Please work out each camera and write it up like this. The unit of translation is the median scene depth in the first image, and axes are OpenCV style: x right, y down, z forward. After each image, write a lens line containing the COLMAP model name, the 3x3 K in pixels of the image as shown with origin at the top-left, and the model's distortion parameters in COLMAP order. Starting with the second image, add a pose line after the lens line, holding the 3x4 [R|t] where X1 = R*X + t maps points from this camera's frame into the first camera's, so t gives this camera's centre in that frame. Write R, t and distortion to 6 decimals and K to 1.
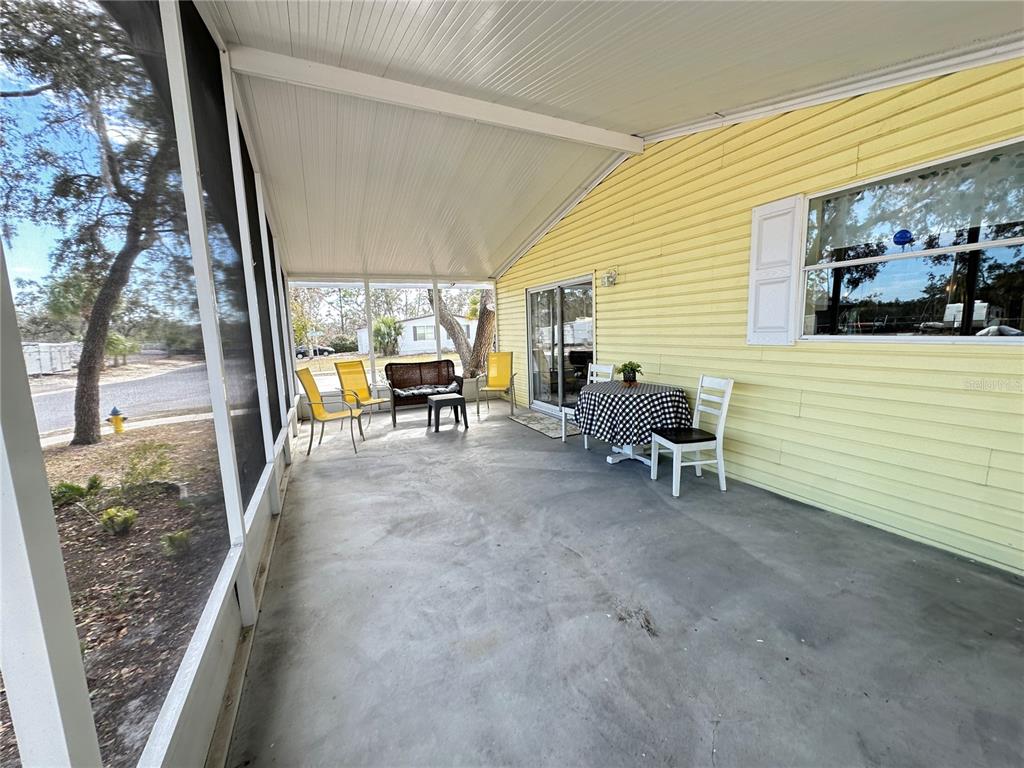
lens RADIAL K [[409.0, 0, 511.8], [0, 409.0, 386.2], [0, 0, 1]] dist [-0.002801, 0.000999]
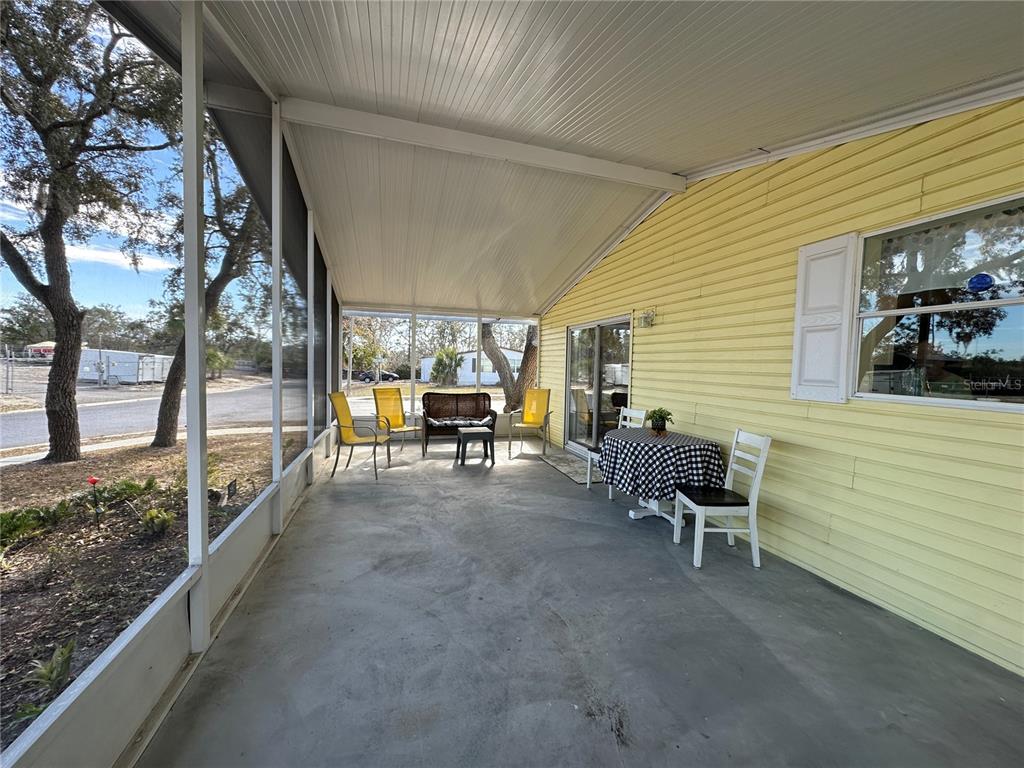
lens RADIAL K [[409.0, 0, 511.8], [0, 409.0, 386.2], [0, 0, 1]] dist [-0.002801, 0.000999]
pose [[0.987279, 0.064690, -0.145239, 0.104013], [-0.076976, 0.993768, -0.080626, -0.011023], [0.139118, 0.090781, 0.986106, 0.049208]]
